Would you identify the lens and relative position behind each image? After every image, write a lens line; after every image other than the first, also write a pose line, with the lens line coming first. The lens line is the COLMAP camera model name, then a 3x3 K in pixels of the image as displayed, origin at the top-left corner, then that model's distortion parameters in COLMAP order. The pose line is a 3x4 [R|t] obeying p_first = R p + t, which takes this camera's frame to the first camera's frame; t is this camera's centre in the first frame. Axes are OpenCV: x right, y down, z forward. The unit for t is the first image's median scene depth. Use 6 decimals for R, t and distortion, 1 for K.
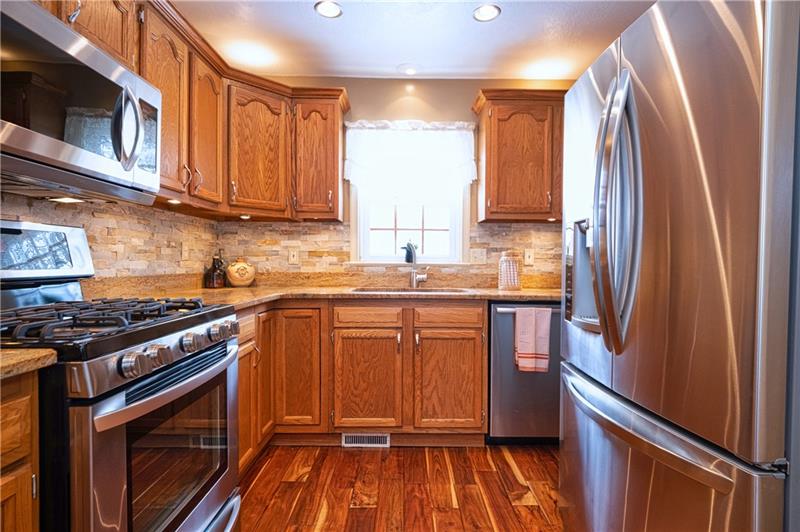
lens RADIAL K [[407.7, 0, 403.3], [0, 407.7, 266.1], [0, 0, 1]] dist [0.003653, 0.000796]
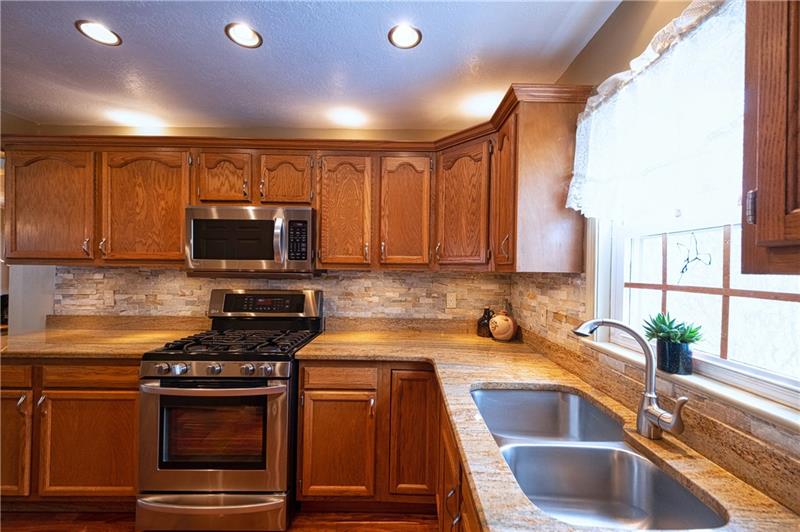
lens RADIAL K [[318.6, 0, 403.0], [0, 318.6, 266.6], [0, 0, 1]] dist [0.026343, 0.000080]
pose [[0.000956, -0.011887, -0.999929, 0.430519], [-0.027557, 0.999549, -0.011909, -0.127159], [0.999620, 0.027566, 0.000628, 0.886369]]
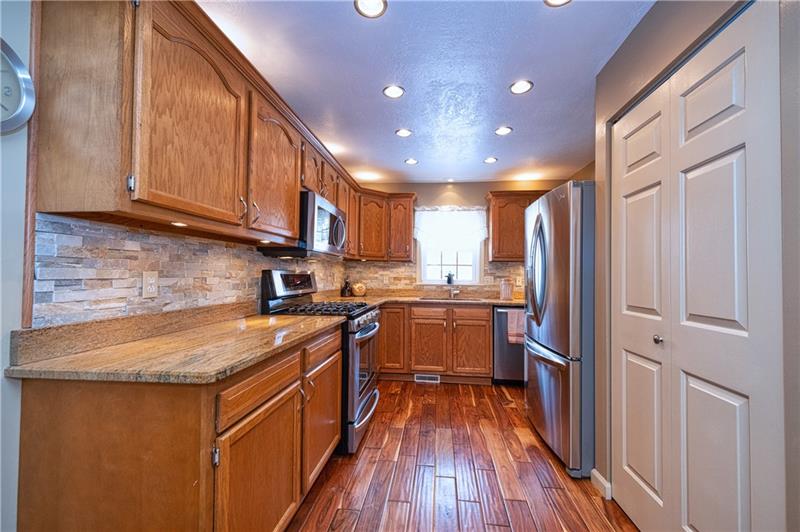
lens RADIAL K [[318.6, 0, 405.4], [0, 318.6, 266.1], [0, 0, 1]] dist [0.026343, 0.000080]
pose [[0.994457, 0.002116, -0.105124, -0.037390], [-0.006665, 0.999055, -0.042941, -0.030783], [0.104934, 0.043404, 0.993532, -0.510083]]
